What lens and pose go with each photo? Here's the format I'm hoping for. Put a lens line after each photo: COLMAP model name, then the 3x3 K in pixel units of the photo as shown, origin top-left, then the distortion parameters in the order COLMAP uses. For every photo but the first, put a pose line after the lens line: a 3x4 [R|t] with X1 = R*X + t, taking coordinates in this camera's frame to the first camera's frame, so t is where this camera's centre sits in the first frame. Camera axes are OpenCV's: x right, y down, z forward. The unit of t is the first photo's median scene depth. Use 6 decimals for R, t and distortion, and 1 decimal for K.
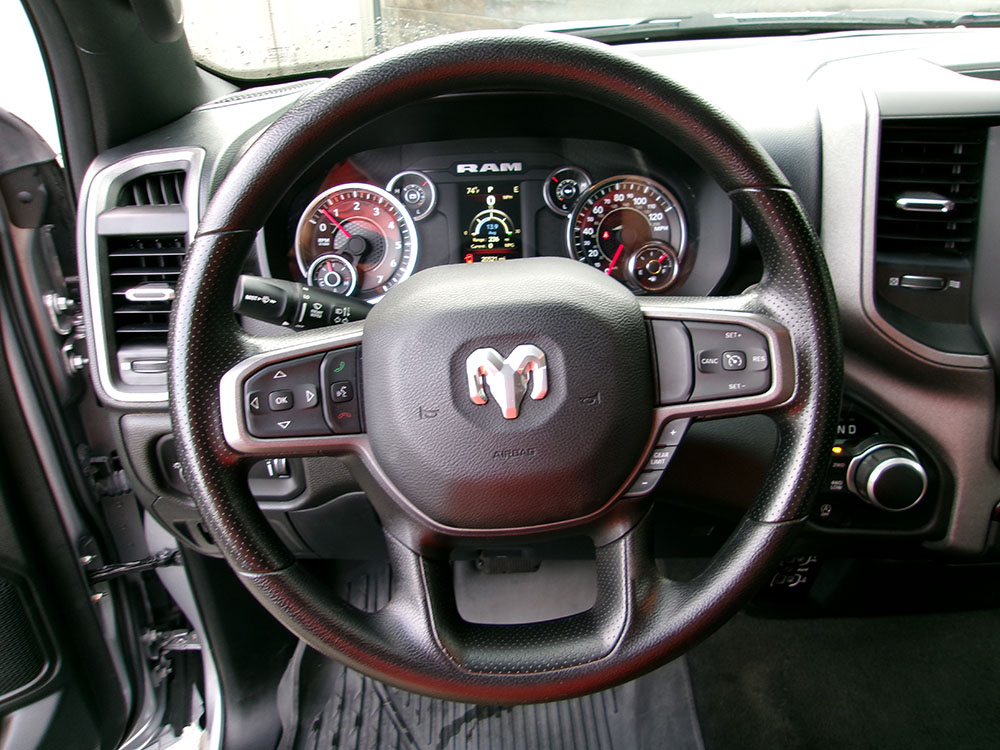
lens RADIAL K [[786.5, 0, 497.6], [0, 786.5, 363.1], [0, 0, 1]] dist [-0.014108, 0.001050]
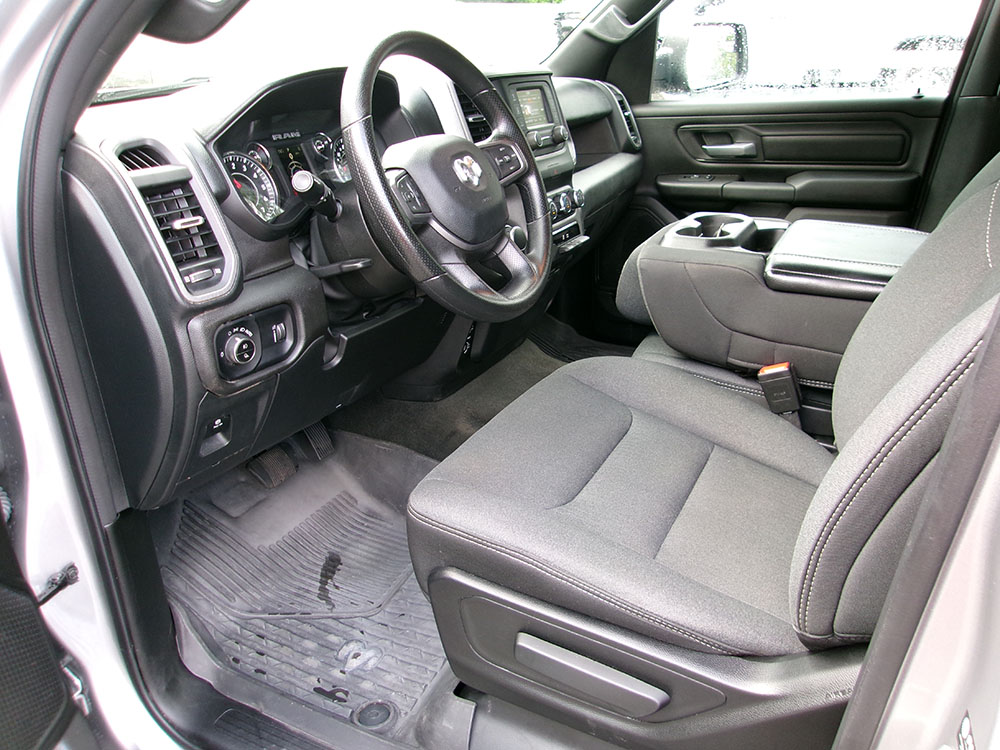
lens RADIAL K [[786.5, 0, 497.6], [0, 786.5, 363.1], [0, 0, 1]] dist [-0.014108, 0.001050]
pose [[0.517410, -0.308578, 0.798165, -1.222480], [0.436762, 0.897313, 0.063779, 0.259290], [-0.735885, 0.315608, 0.599054, -0.142560]]
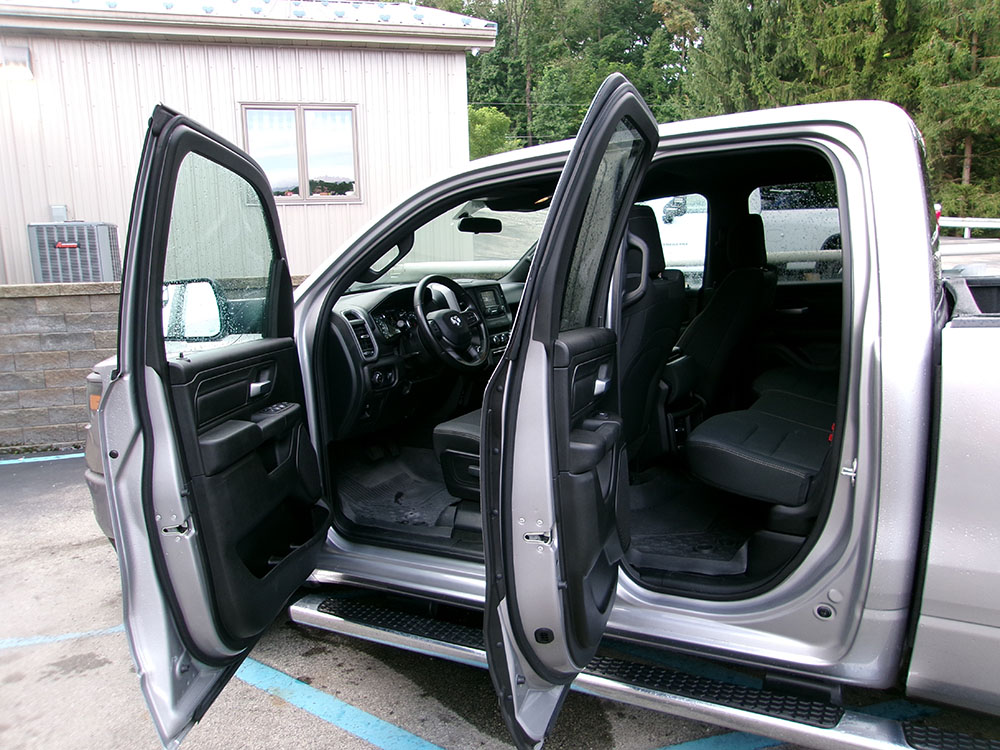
lens RADIAL K [[776.5, 0, 505.6], [0, 776.5, 375.0], [0, 0, 1]] dist [-0.039848, 0.068713]
pose [[0.534557, -0.140198, 0.833423, -3.294382], [0.443228, 0.886152, -0.135218, 0.931078], [-0.719582, 0.441678, 0.535838, -1.600123]]
